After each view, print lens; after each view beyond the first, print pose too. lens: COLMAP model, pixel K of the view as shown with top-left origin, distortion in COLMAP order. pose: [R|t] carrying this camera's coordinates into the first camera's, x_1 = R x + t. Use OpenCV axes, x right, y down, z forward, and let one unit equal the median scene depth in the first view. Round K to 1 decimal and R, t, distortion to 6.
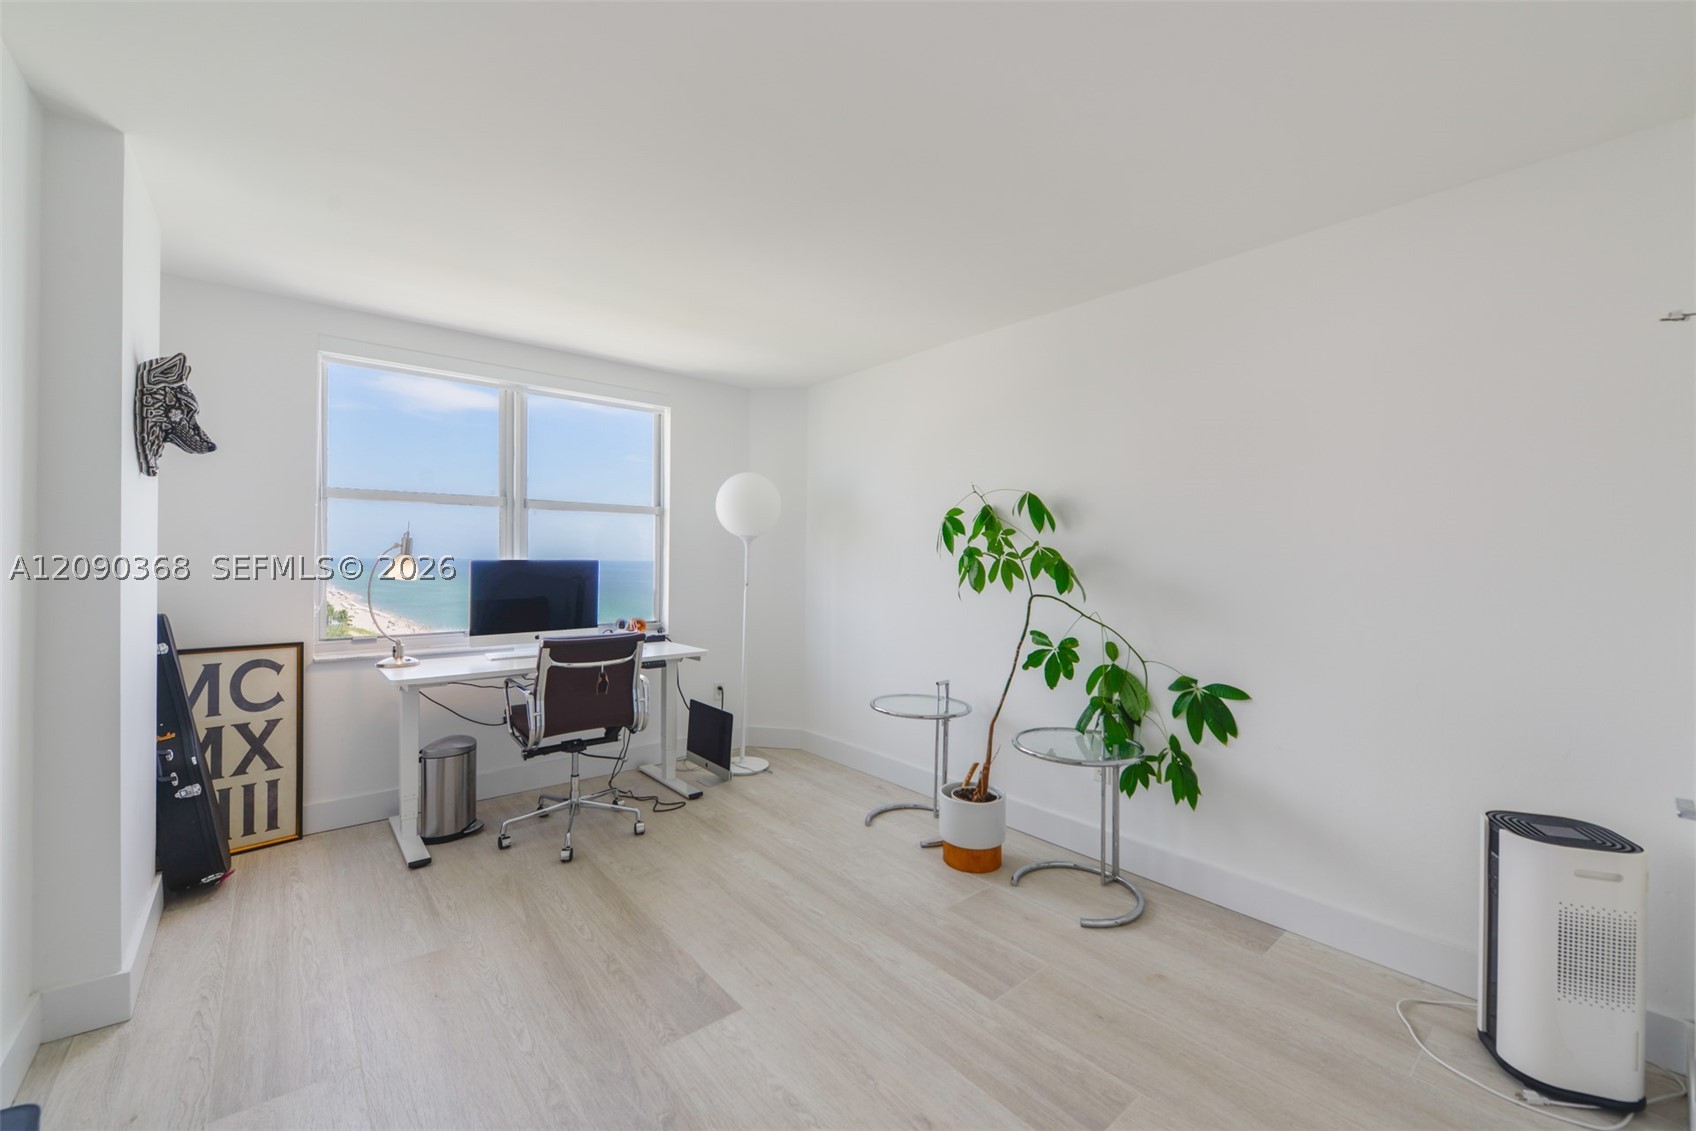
lens RADIAL K [[676.0, 0, 835.5], [0, 676.0, 563.3], [0, 0, 1]] dist [0.002360, -0.000644]
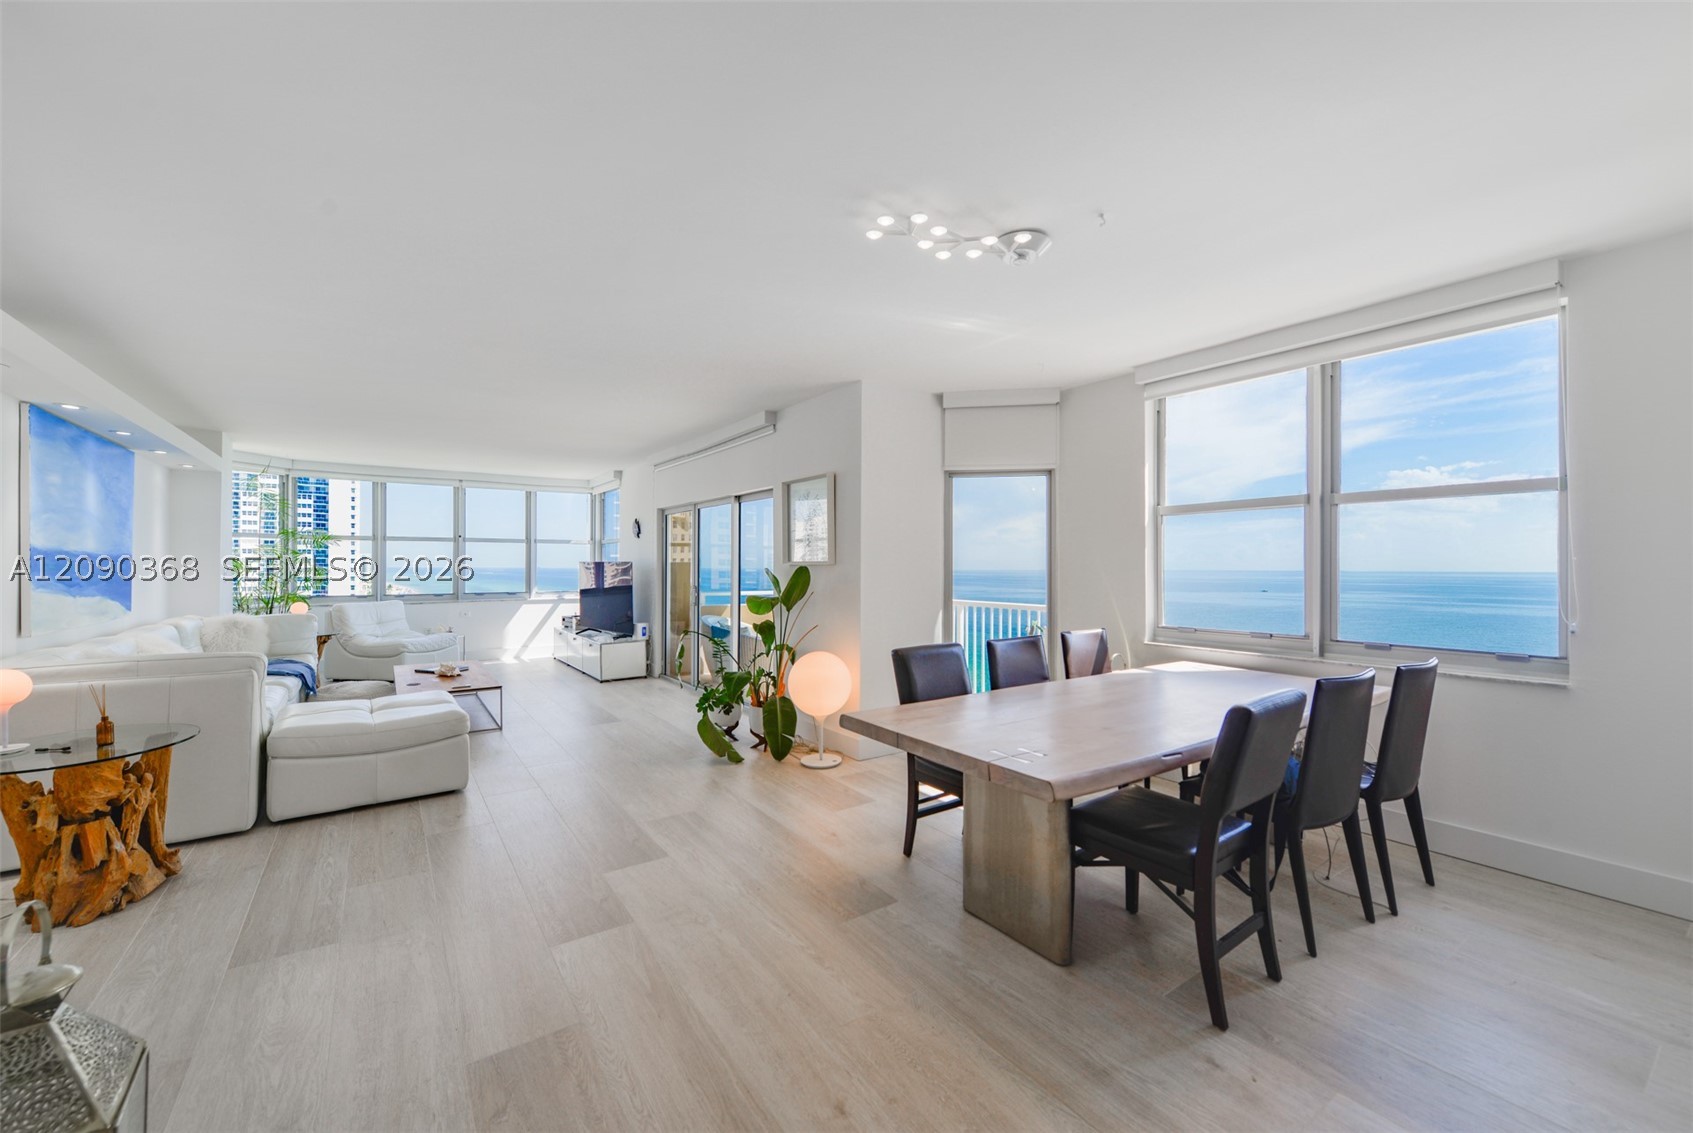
lens RADIAL K [[674.8, 0, 845.7], [0, 674.8, 569.2], [0, 0, 1]] dist [0.002360, -0.000644]
pose [[-0.996000, -0.010609, 0.088724, -0.489755], [-0.009425, 0.999861, 0.013749, -0.008605], [-0.088857, 0.012858, -0.995961, 1.130008]]
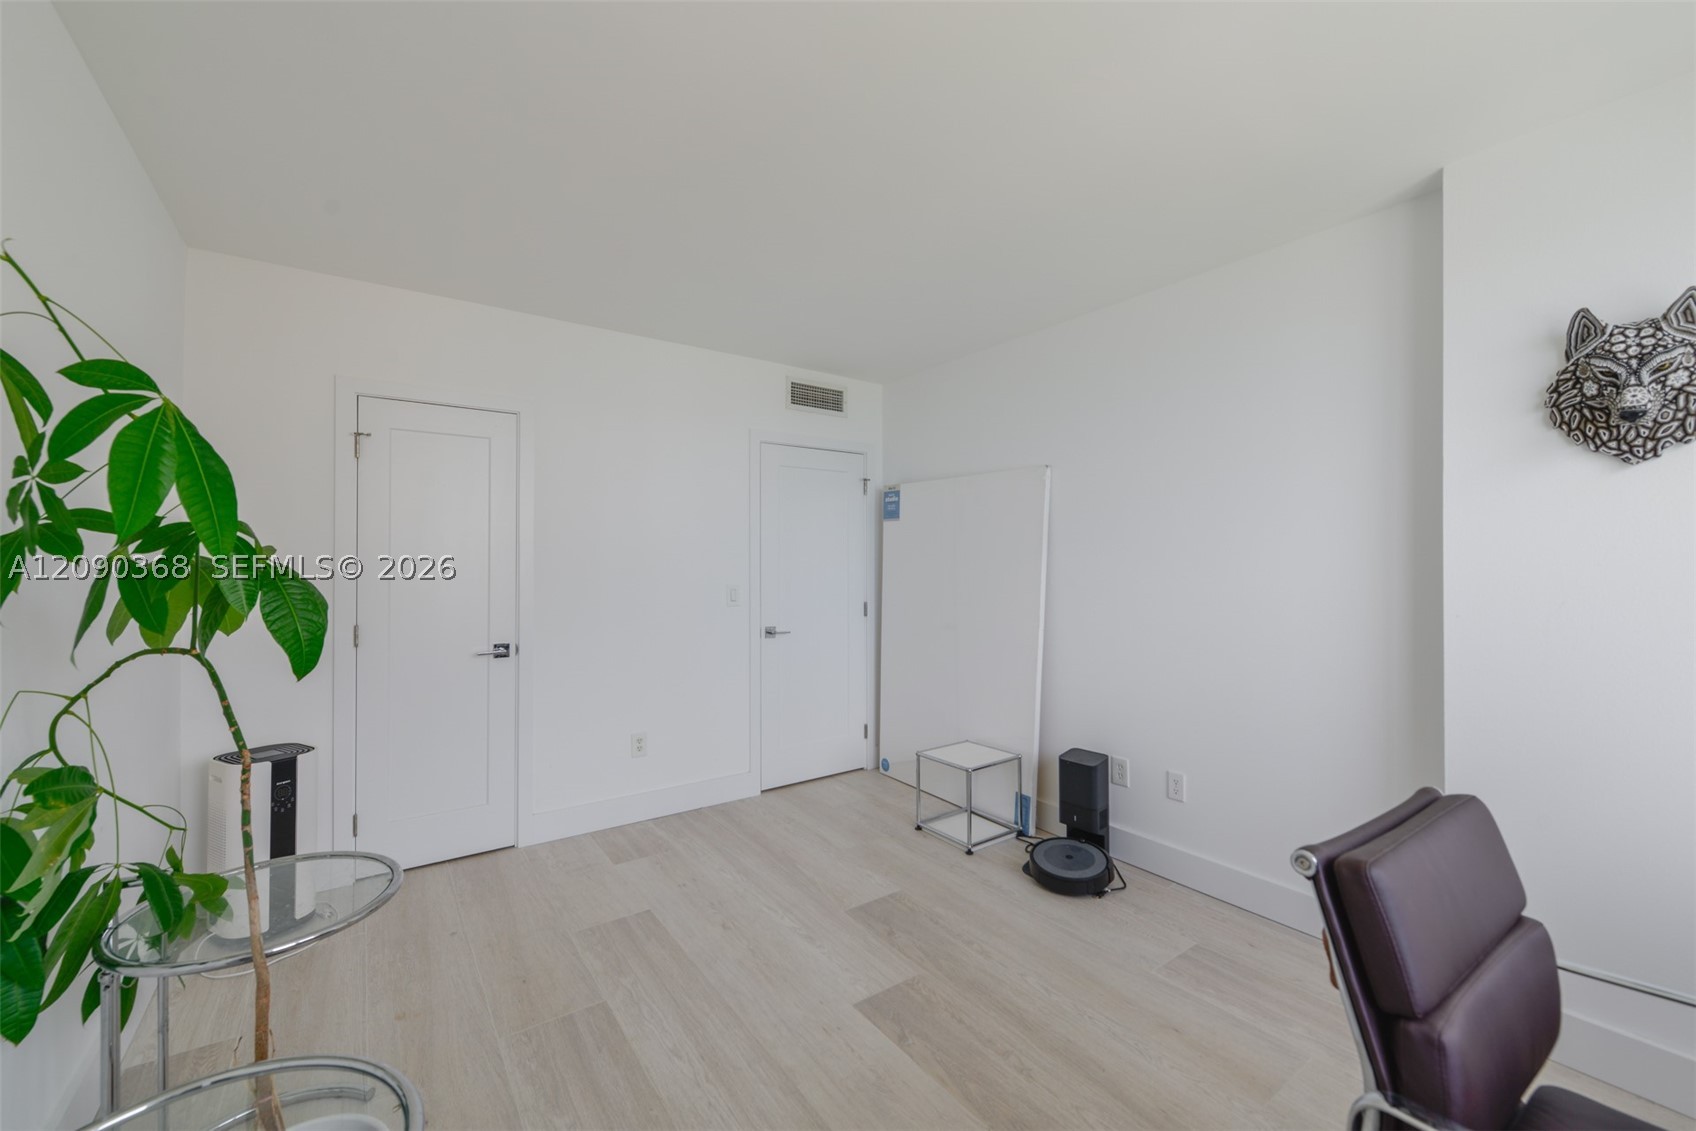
lens RADIAL K [[676.0, 0, 837.6], [0, 676.0, 564.0], [0, 0, 1]] dist [0.002360, -0.000644]
pose [[-0.996940, -0.010587, 0.077454, -0.135880], [-0.009954, 0.999914, 0.008559, -0.012347], [-0.077538, 0.007762, -0.996959, 1.457550]]
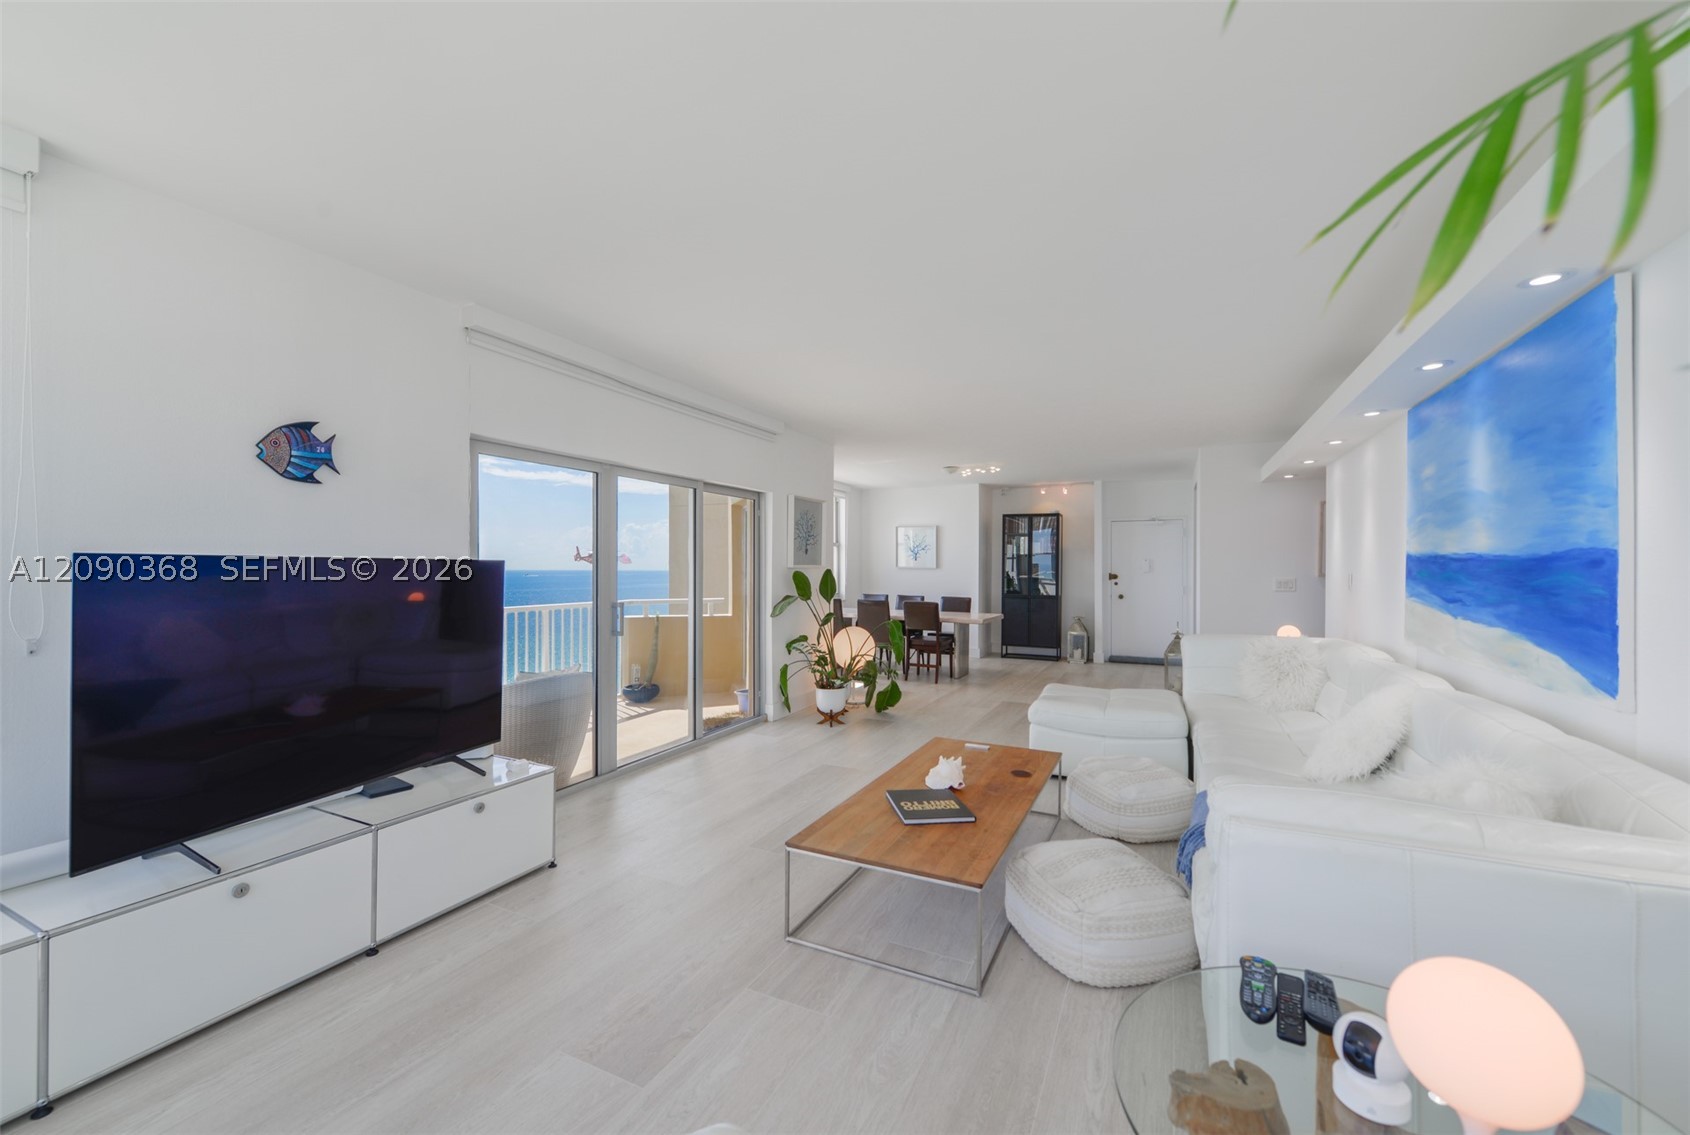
lens RADIAL K [[673.6, 0, 835.2], [0, 673.6, 568.8], [0, 0, 1]] dist [0.002360, -0.000644]
pose [[0.403984, -0.005628, -0.914749, 1.849802], [-0.005774, 0.999945, -0.008702, 0.027799], [0.914748, 0.008798, 0.403929, -1.450436]]
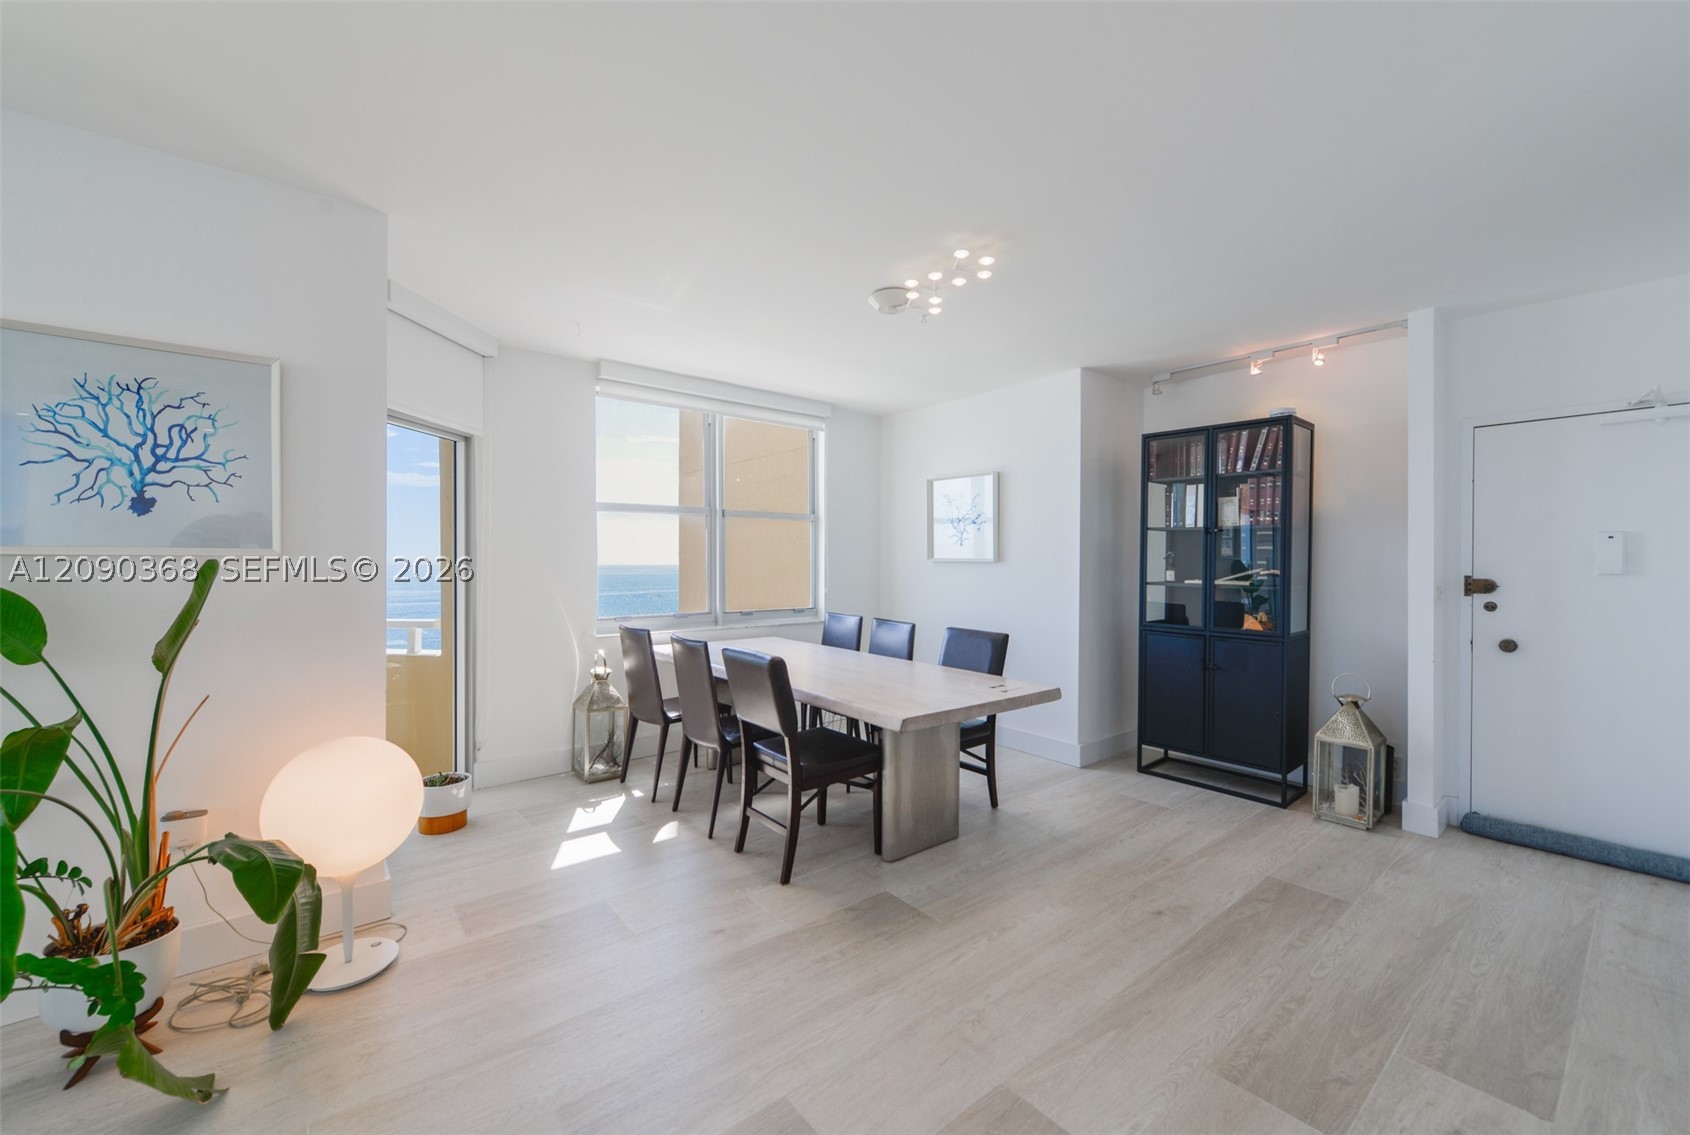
lens RADIAL K [[673.6, 0, 837.7], [0, 673.6, 567.9], [0, 0, 1]] dist [0.002360, -0.000644]
pose [[-0.008496, -0.000374, -0.999964, 0.479719], [-0.012892, 0.999917, -0.000265, 0.011776], [0.999881, 0.012889, -0.008500, 0.112998]]
